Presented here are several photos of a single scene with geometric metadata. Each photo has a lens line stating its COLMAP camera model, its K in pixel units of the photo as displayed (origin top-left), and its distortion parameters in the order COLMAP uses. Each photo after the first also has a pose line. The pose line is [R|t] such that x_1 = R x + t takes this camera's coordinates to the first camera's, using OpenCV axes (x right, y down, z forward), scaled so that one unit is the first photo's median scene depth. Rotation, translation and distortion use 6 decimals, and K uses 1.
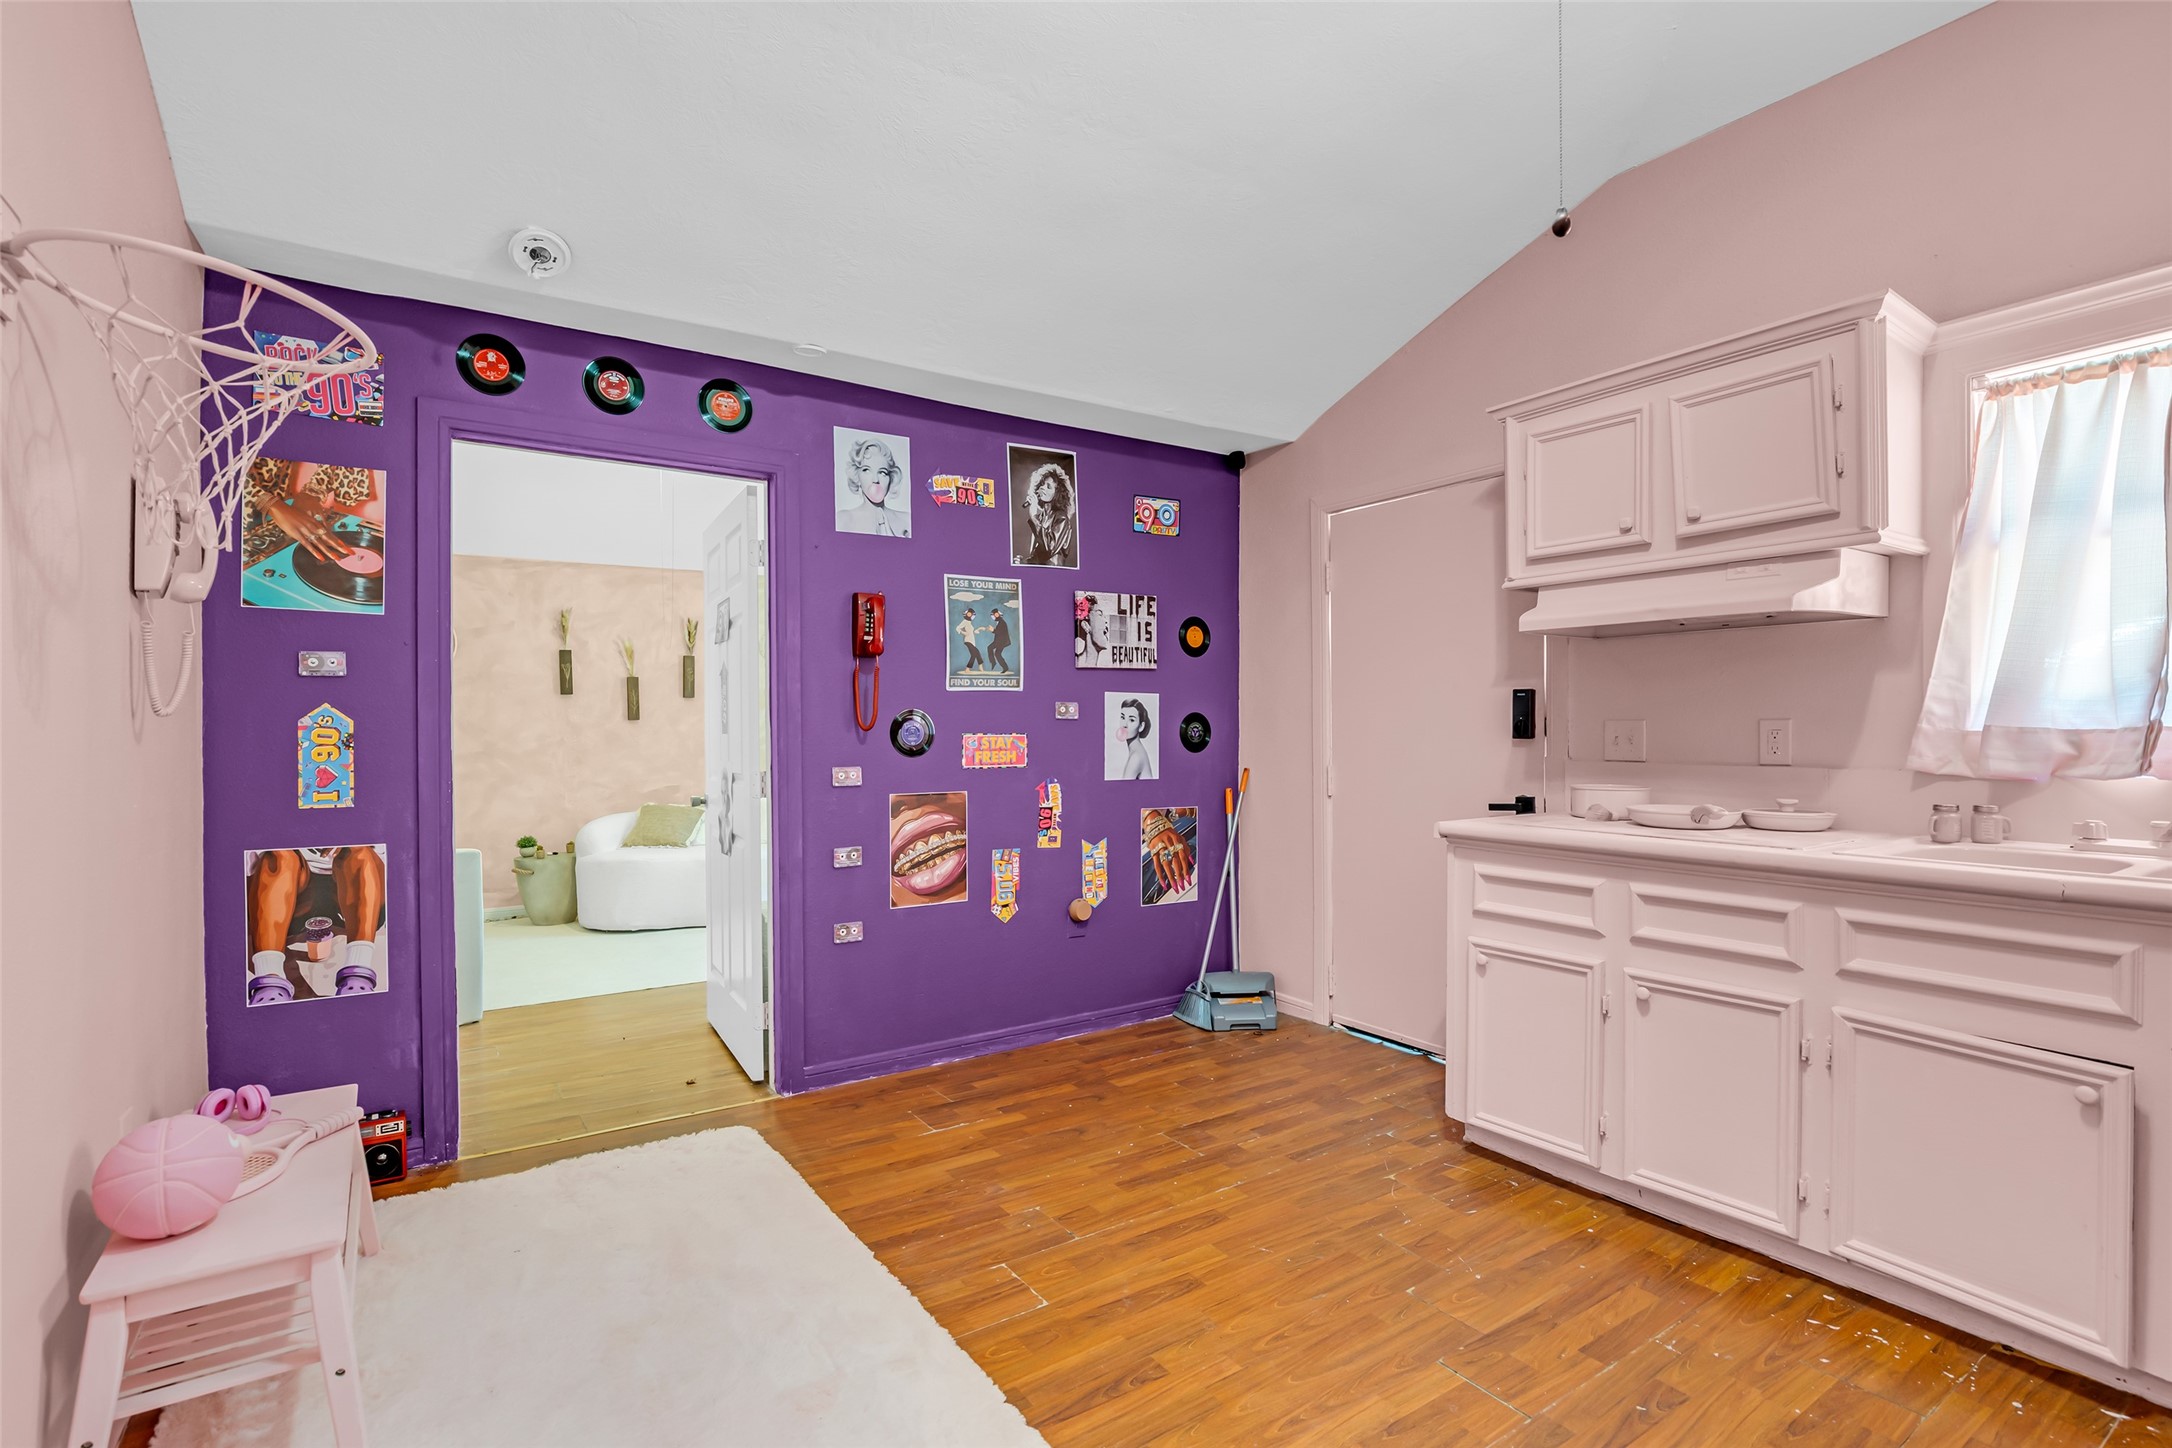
lens RADIAL K [[1044.1, 0, 1087.4], [0, 1044.1, 737.9], [0, 0, 1]] dist [-0.012997, 0.001785]
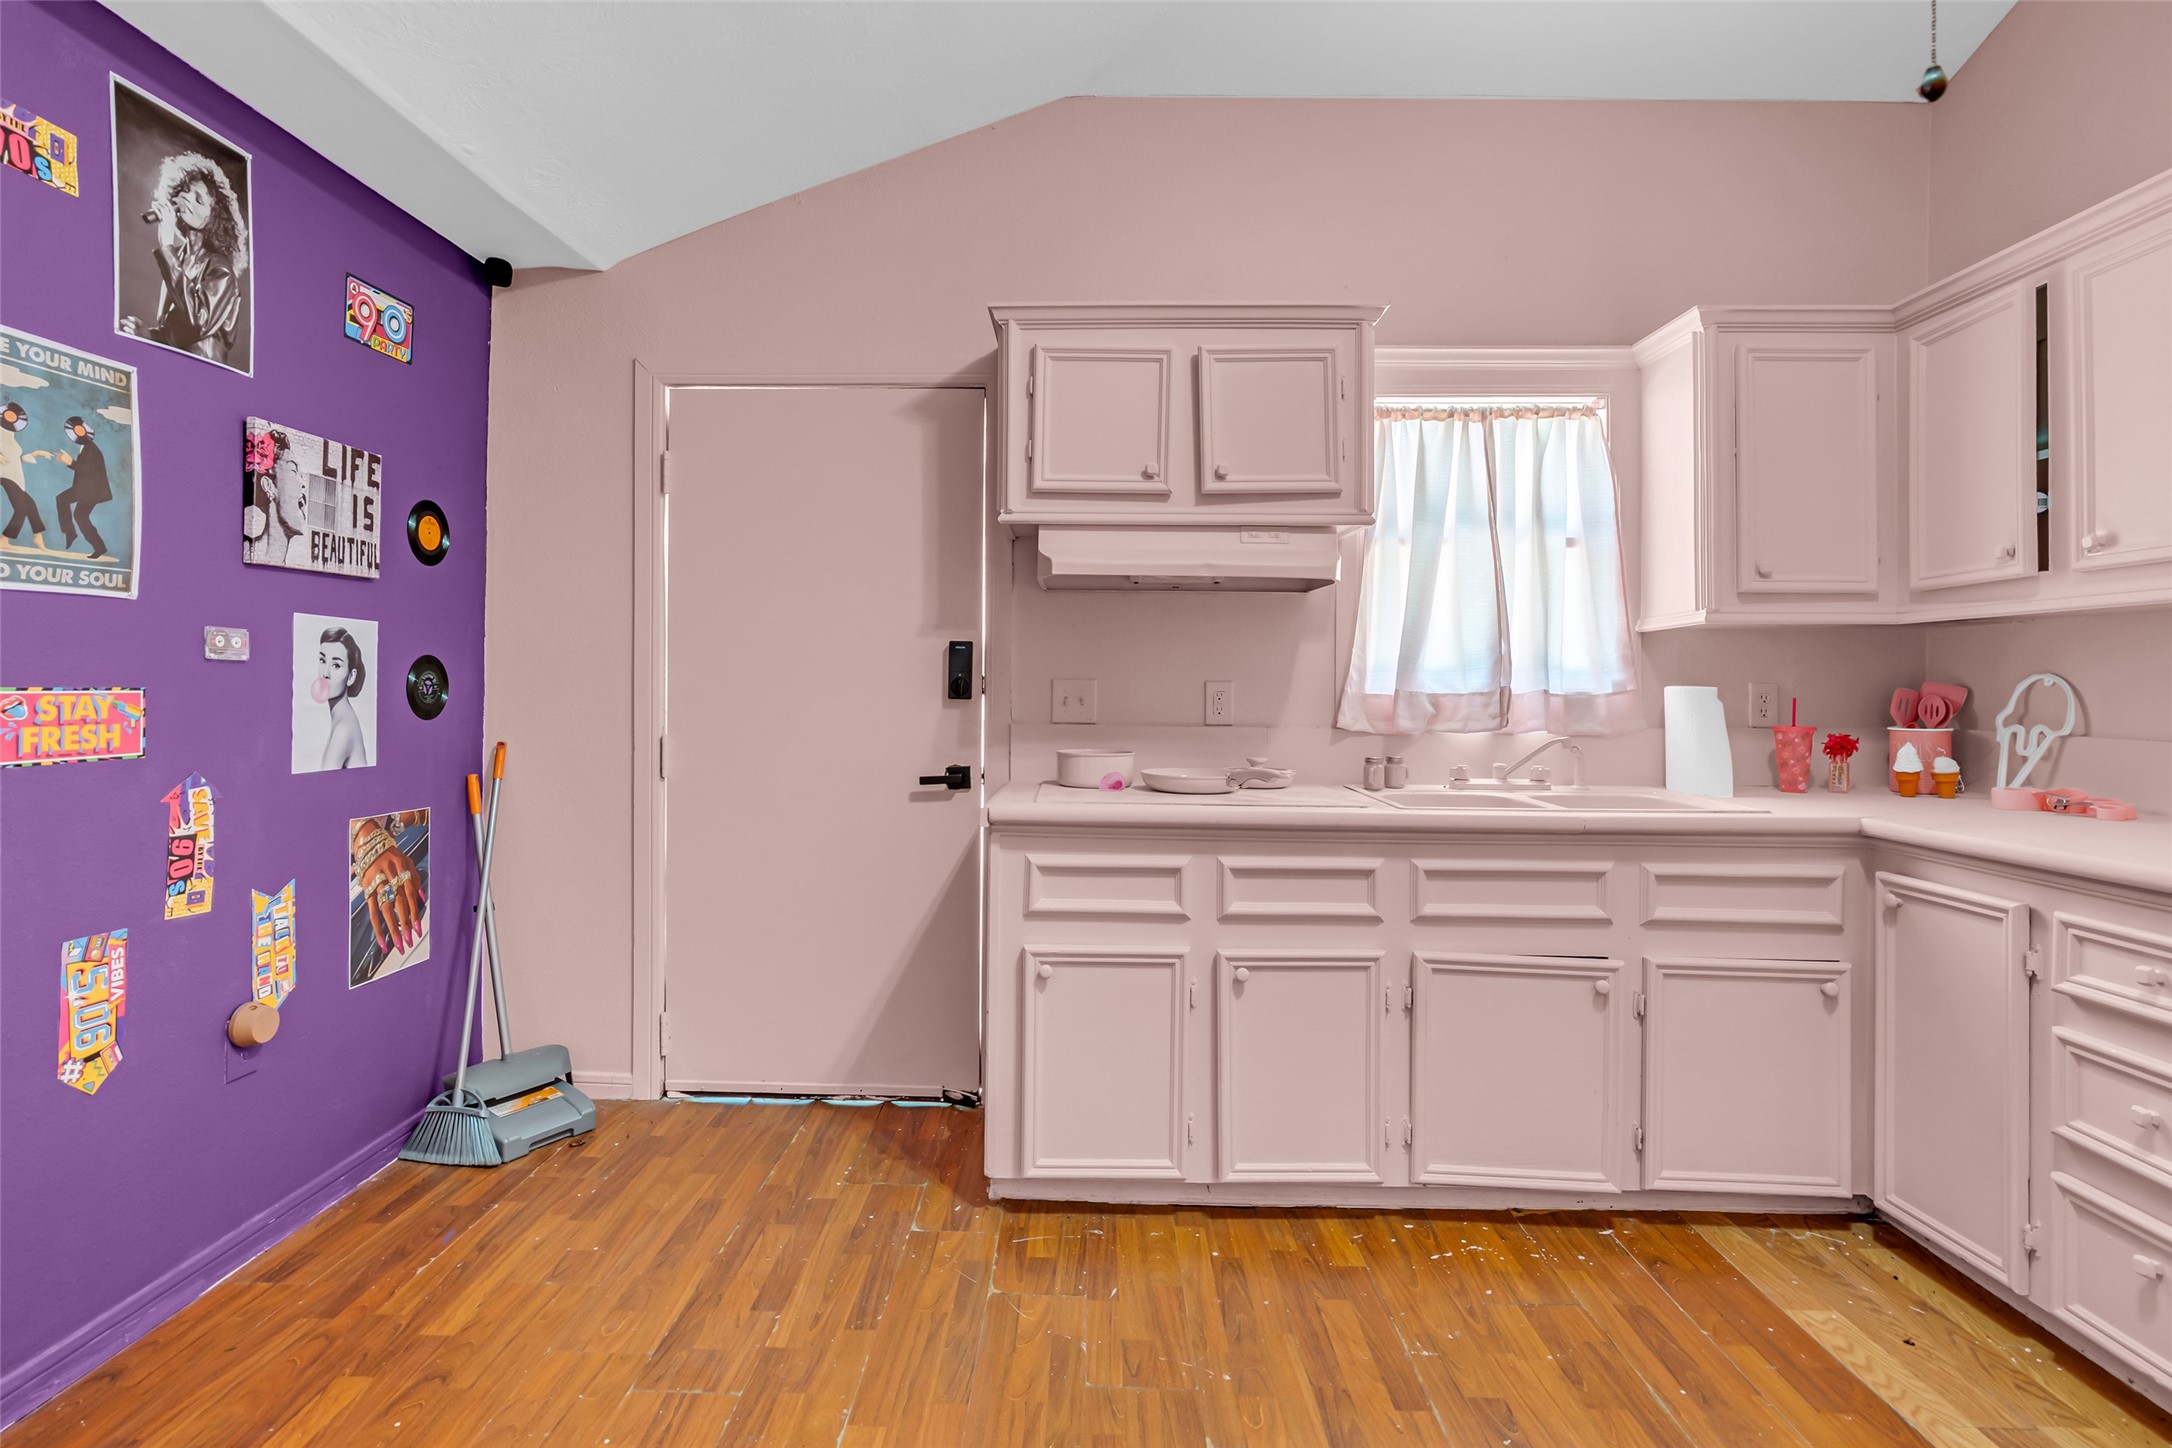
lens RADIAL K [[1044.1, 0, 1077.5], [0, 1044.1, 684.8], [0, 0, 1]] dist [-0.012997, 0.001785]
pose [[0.574366, 0.010233, 0.818535, -0.247905], [-0.004072, 0.999945, -0.009644, -0.003350], [-0.818589, 0.002206, 0.574376, 0.454032]]
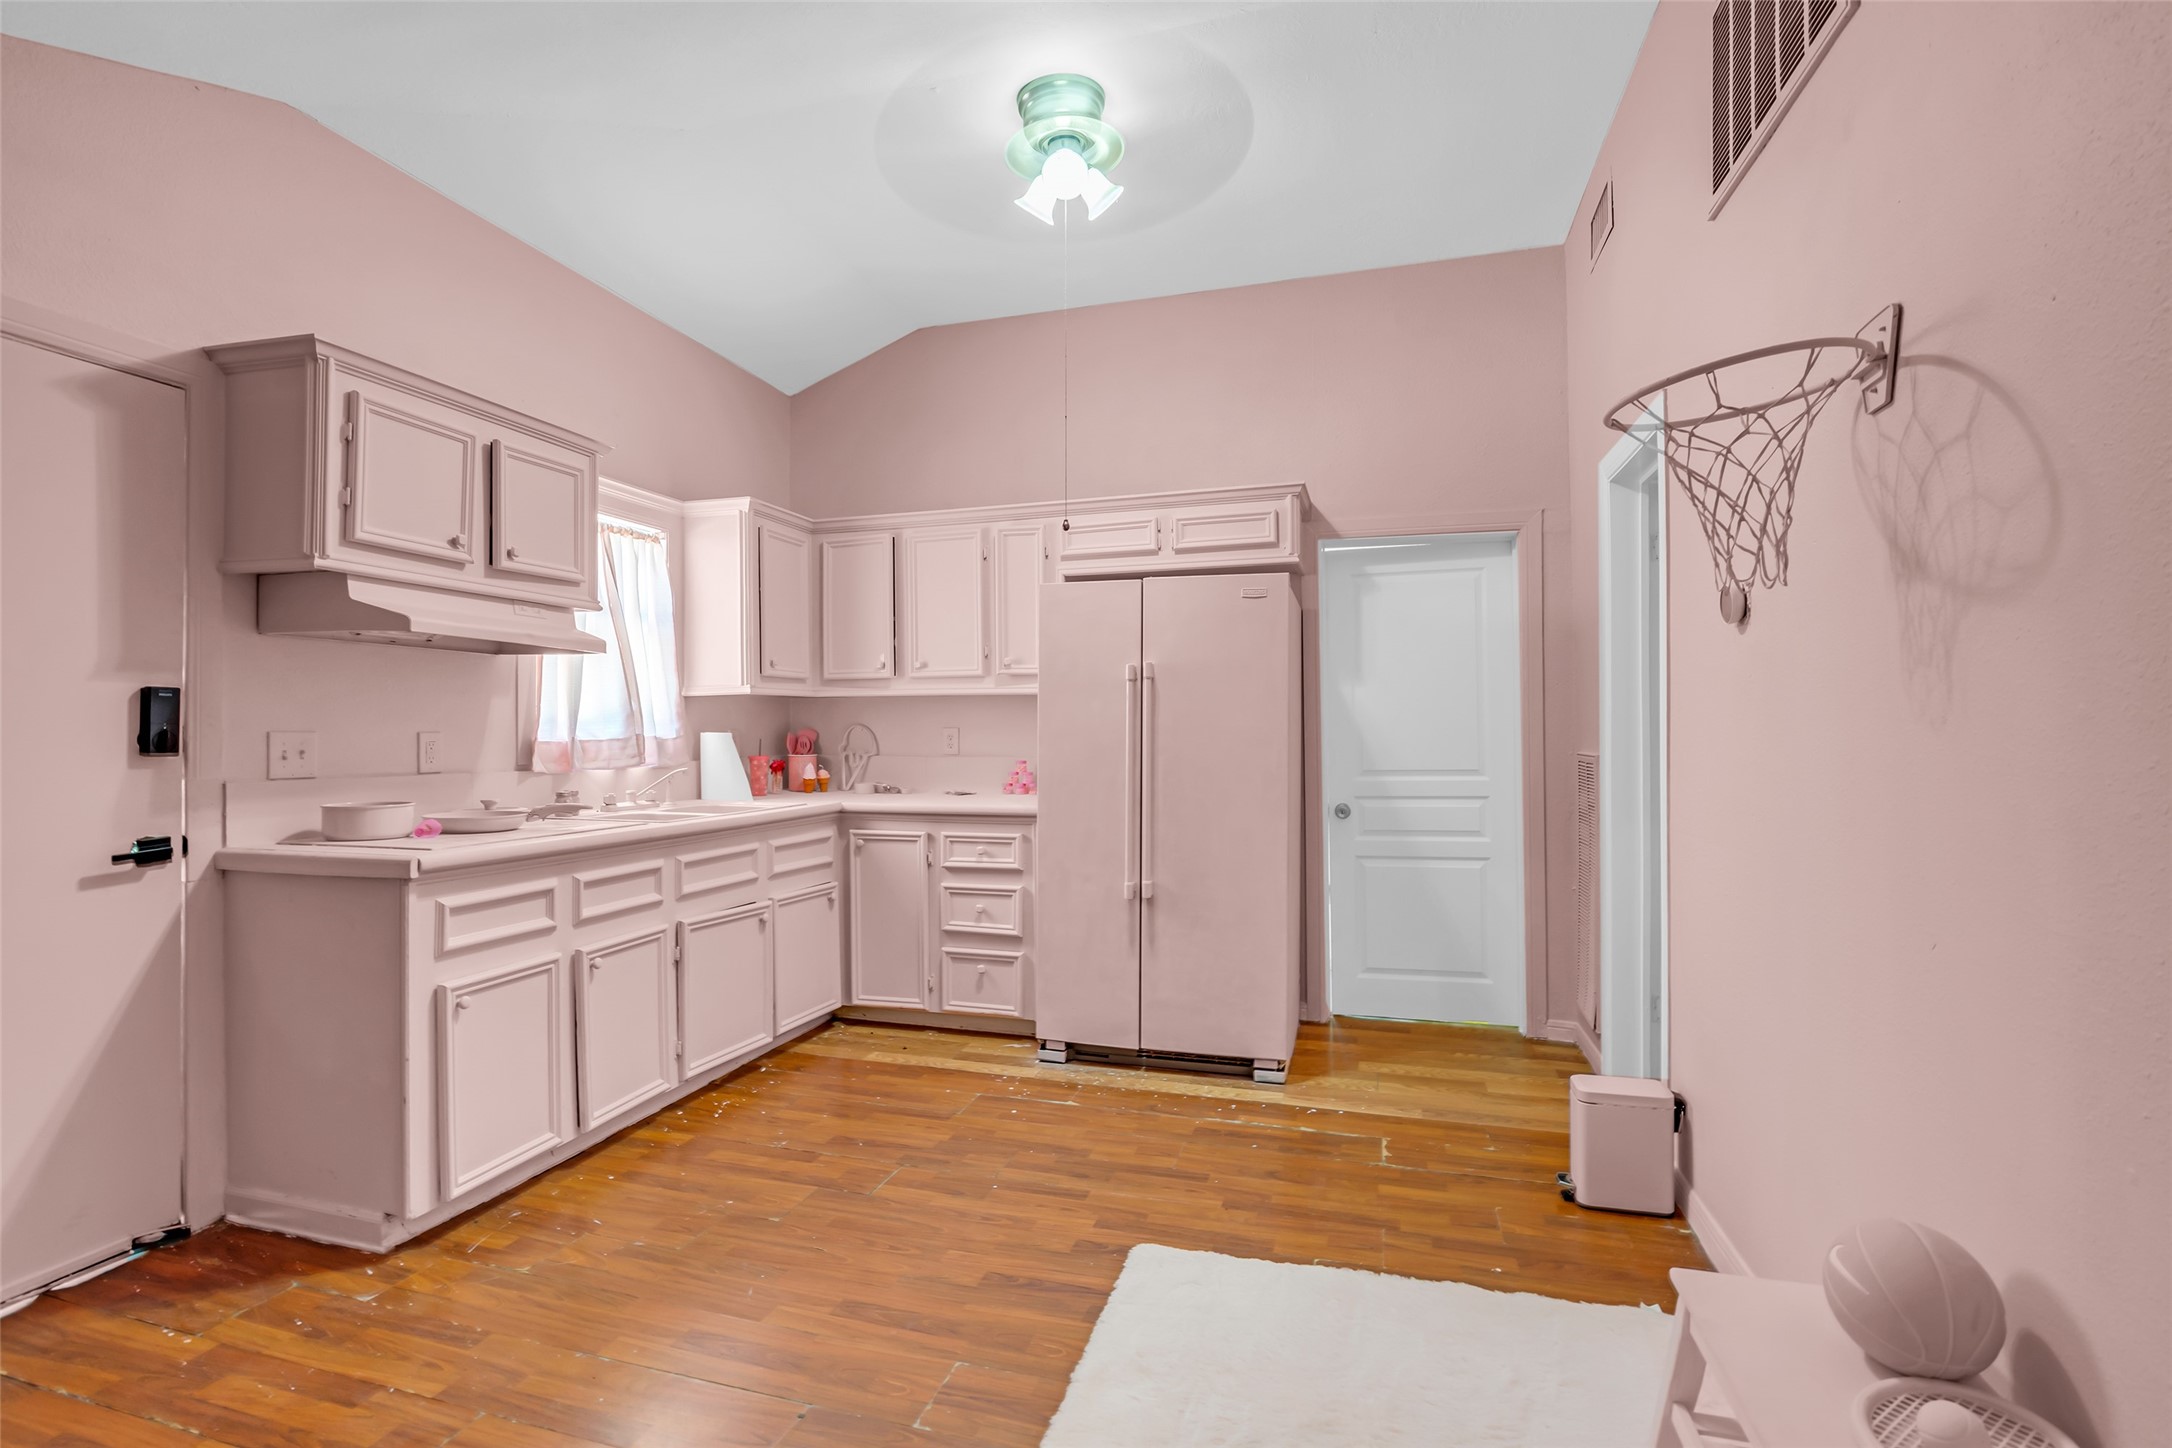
lens RADIAL K [[1044.1, 0, 1071.7], [0, 1044.1, 719.7], [0, 0, 1]] dist [-0.012997, 0.001785]
pose [[-0.644862, 0.011964, 0.764205, -0.567527], [0.009438, 0.999926, -0.007690, -0.014110], [-0.764241, 0.002254, -0.644927, 1.052688]]
